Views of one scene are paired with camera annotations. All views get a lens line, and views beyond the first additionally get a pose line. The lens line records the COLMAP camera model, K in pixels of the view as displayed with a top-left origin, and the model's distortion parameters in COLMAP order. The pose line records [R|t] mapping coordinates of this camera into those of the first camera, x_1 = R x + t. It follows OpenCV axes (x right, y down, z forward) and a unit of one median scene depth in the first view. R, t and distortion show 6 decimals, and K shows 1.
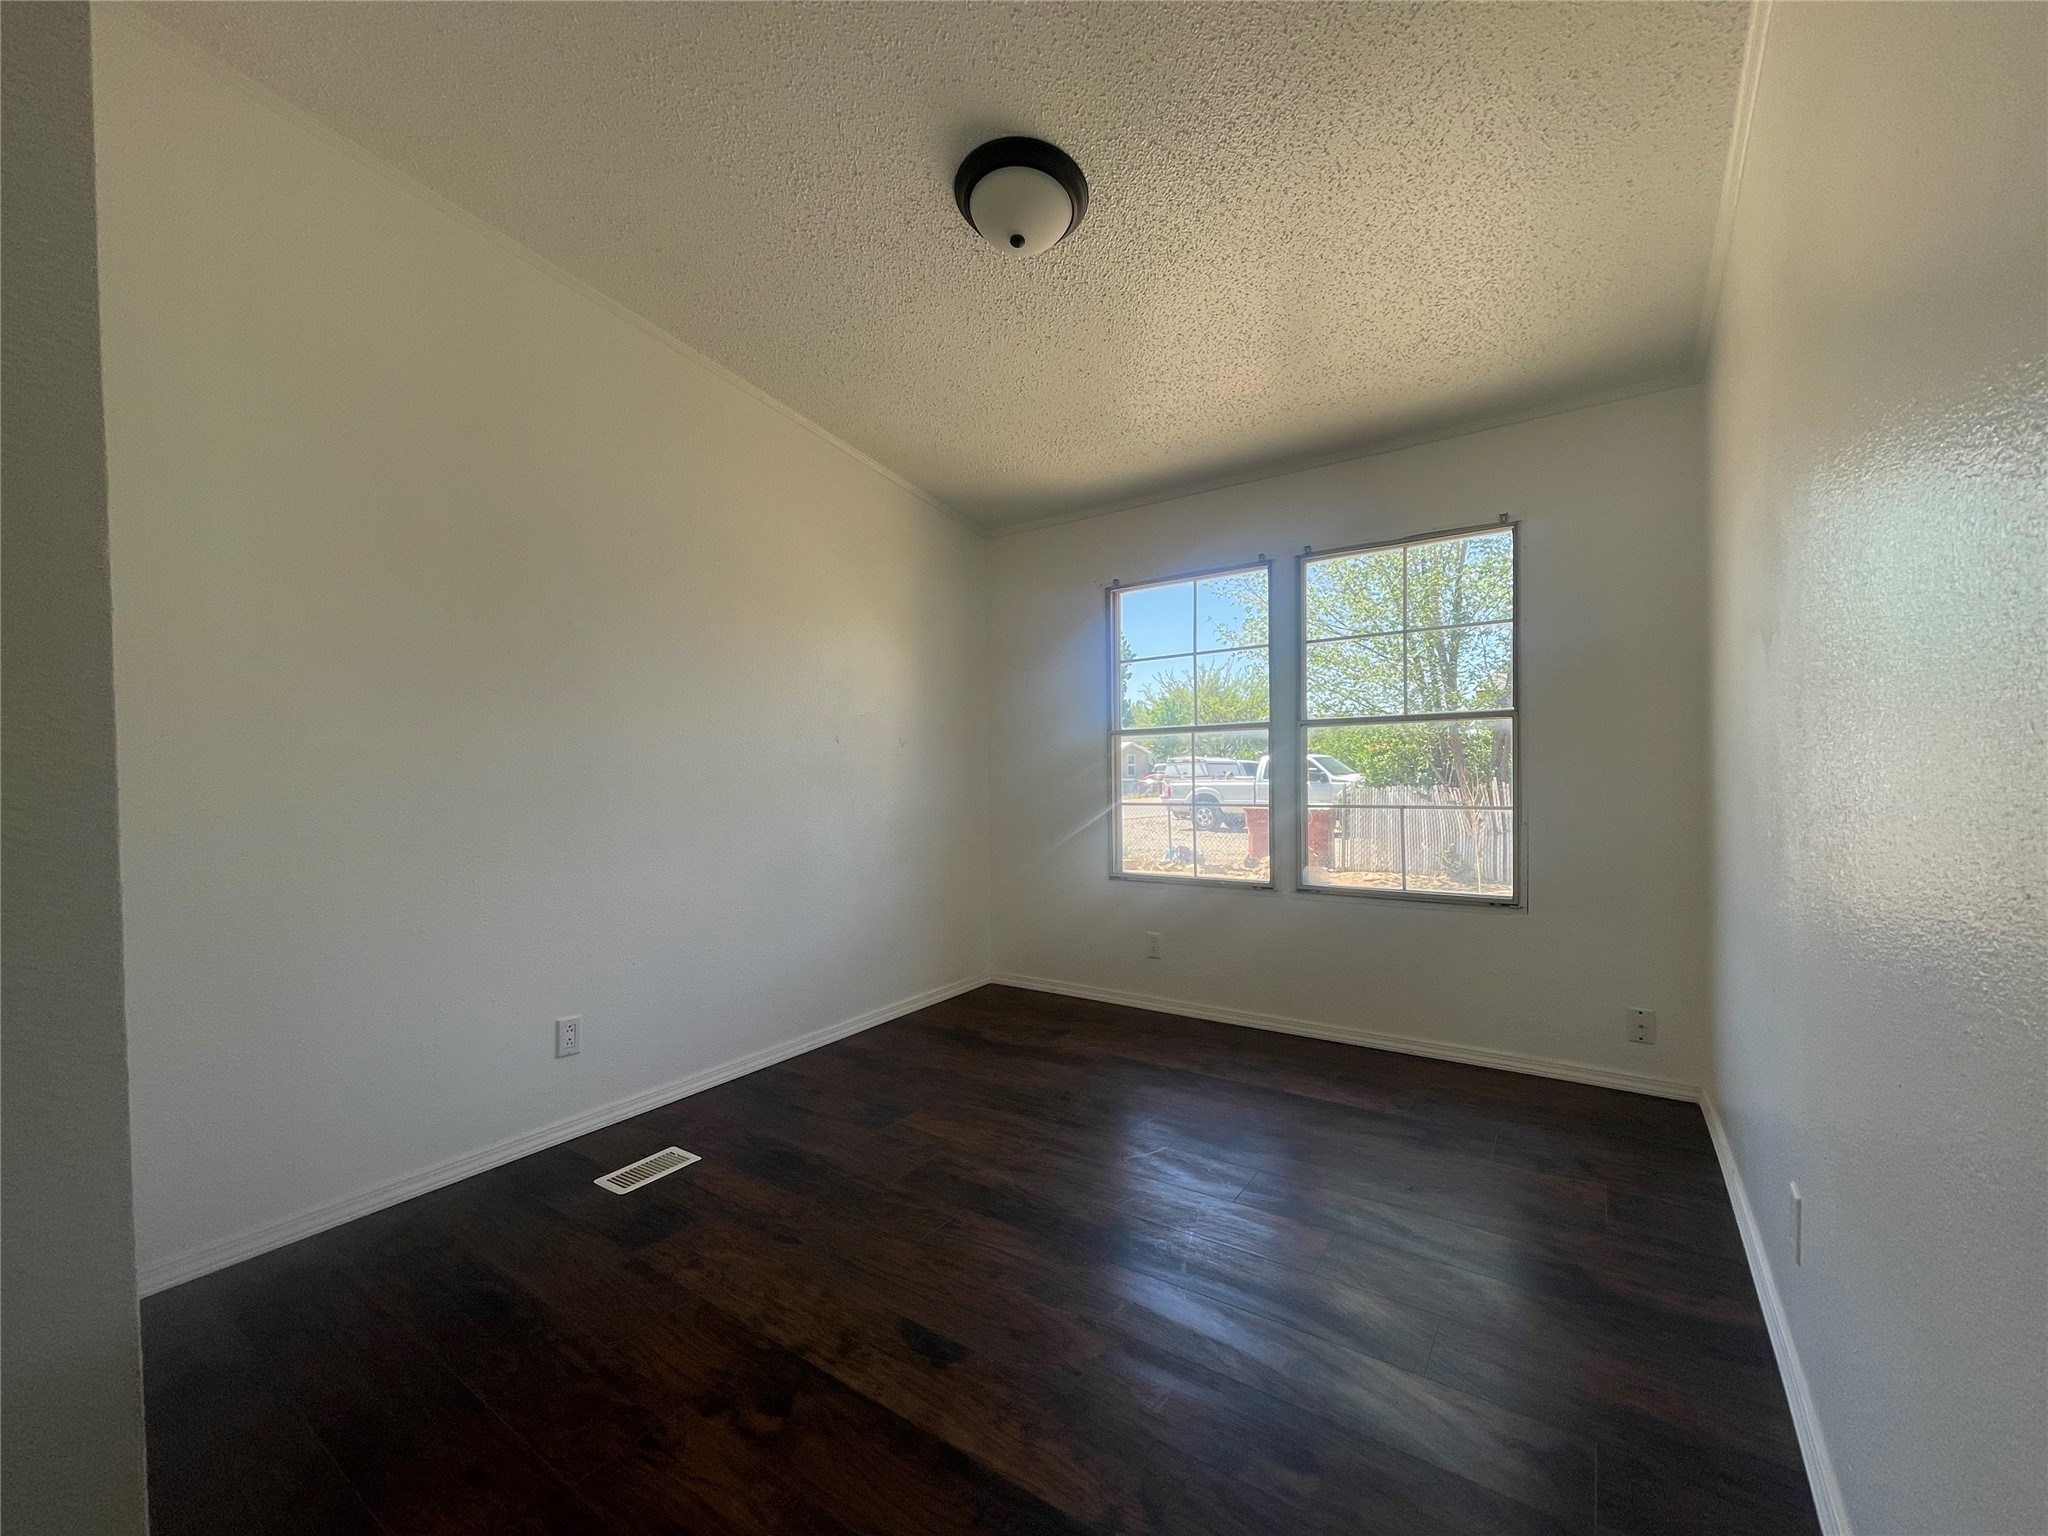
lens RADIAL K [[879.7, 0, 1015.4], [0, 879.7, 781.0], [0, 0, 1]] dist [-0.000247, 0.000455]
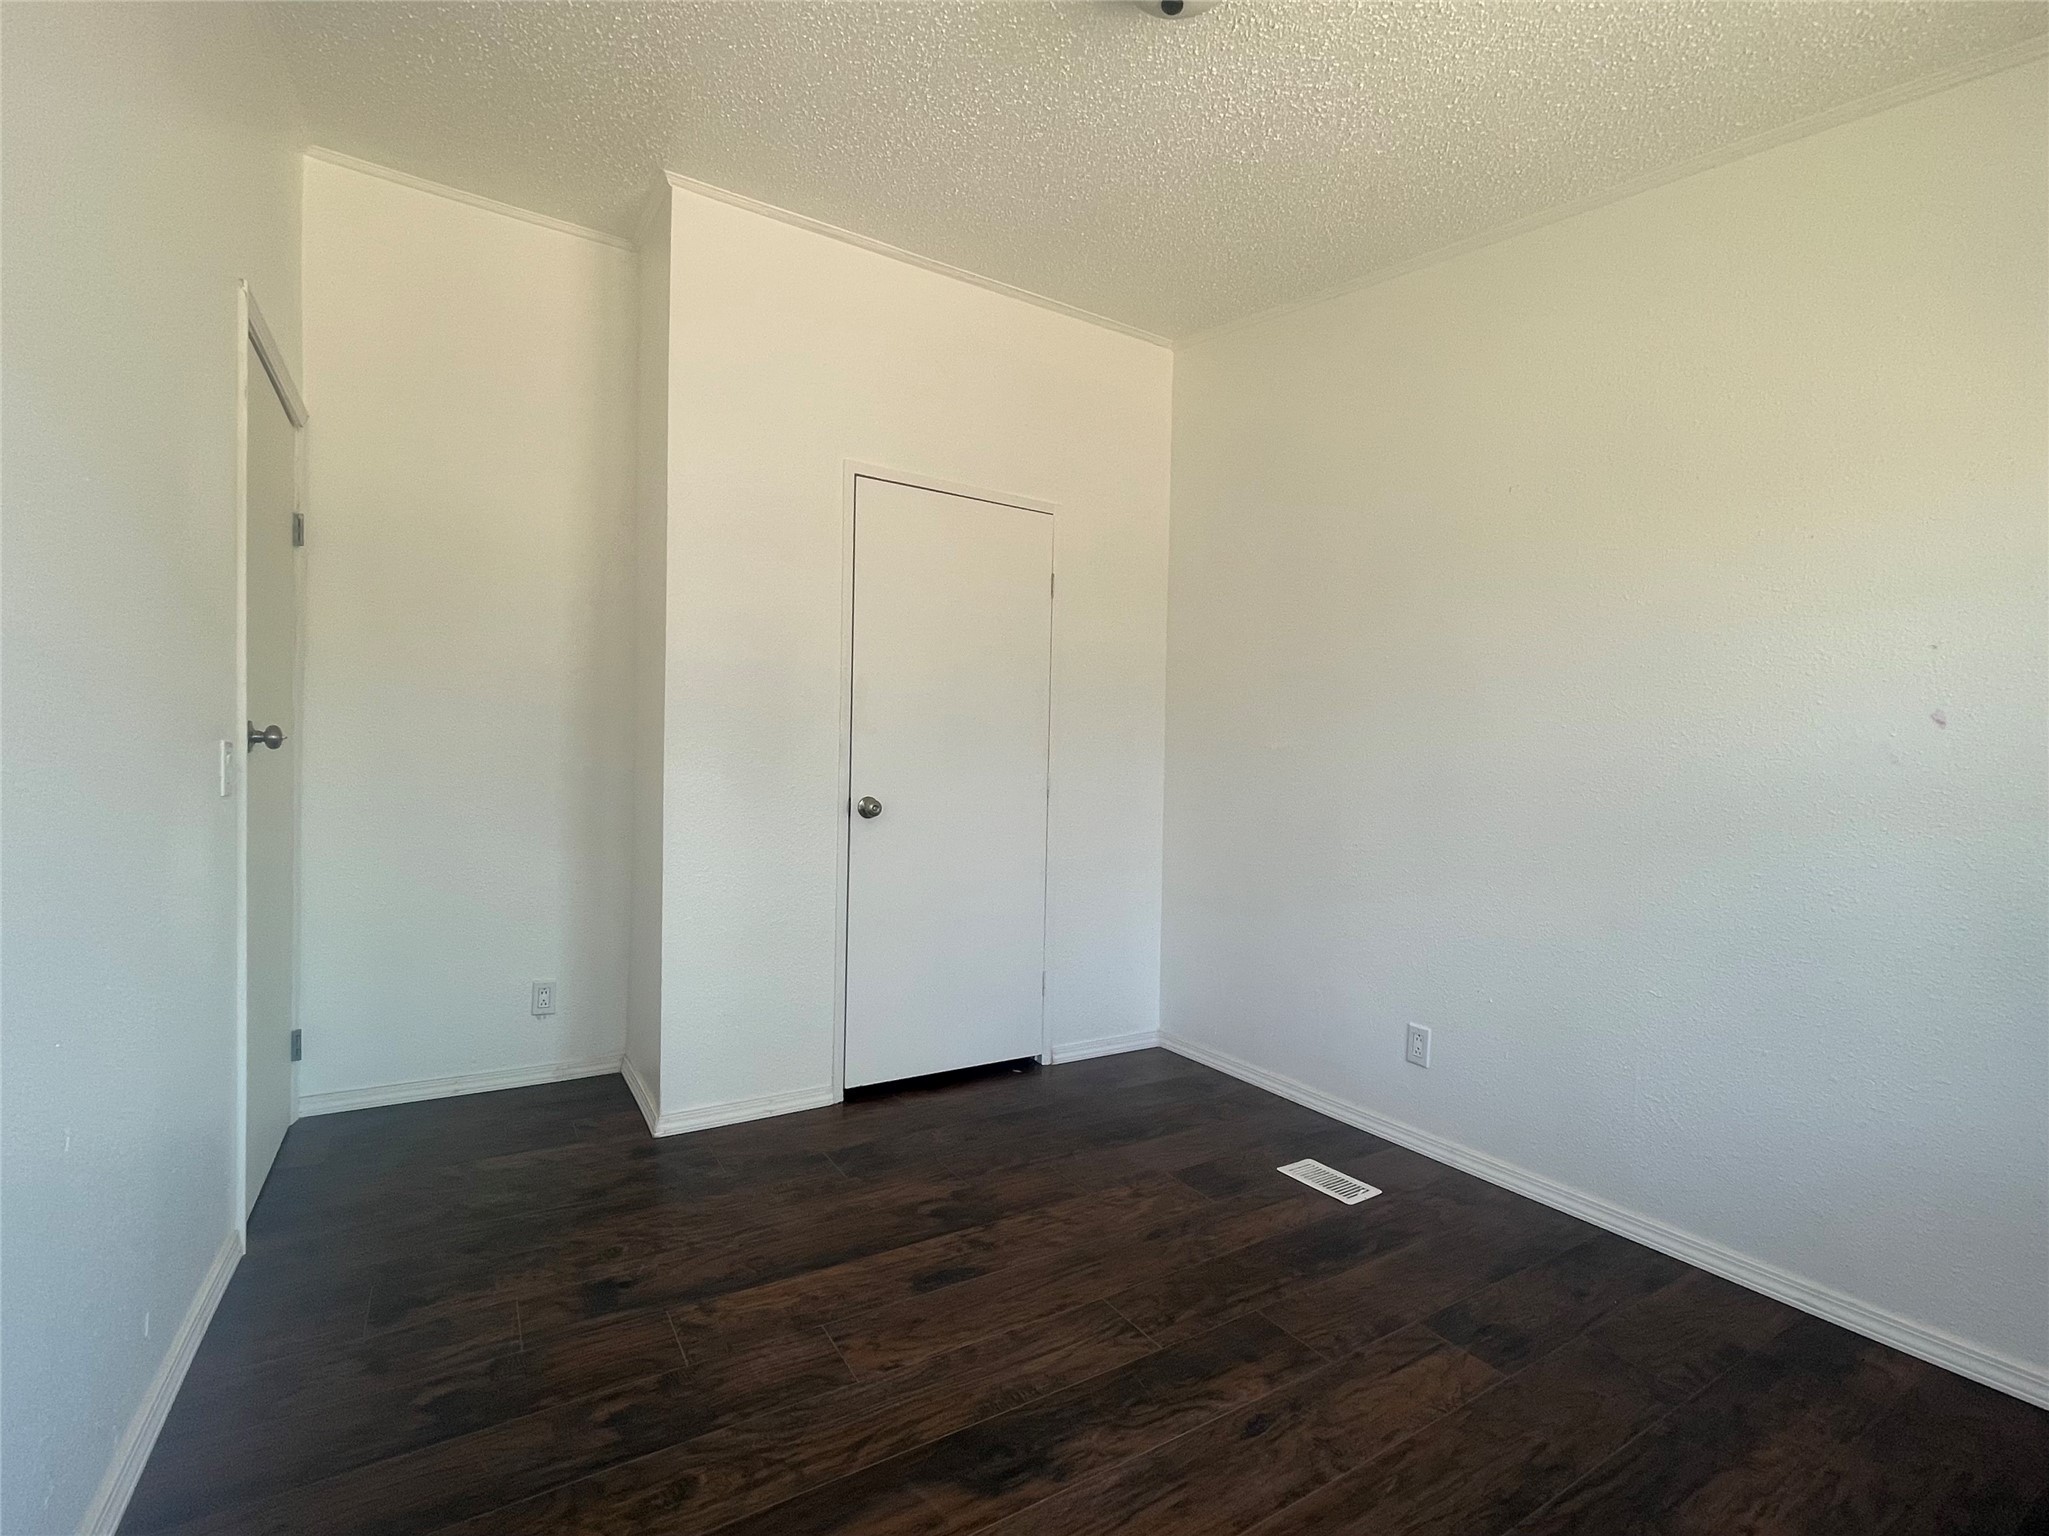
lens RADIAL K [[880.1, 0, 1015.9], [0, 880.1, 781.0], [0, 0, 1]] dist [-0.000247, 0.000455]
pose [[-0.388945, 0.036719, -0.920529, 0.671680], [-0.023629, 0.998479, 0.049812, -0.058611], [0.920958, 0.041126, -0.387486, 1.106458]]
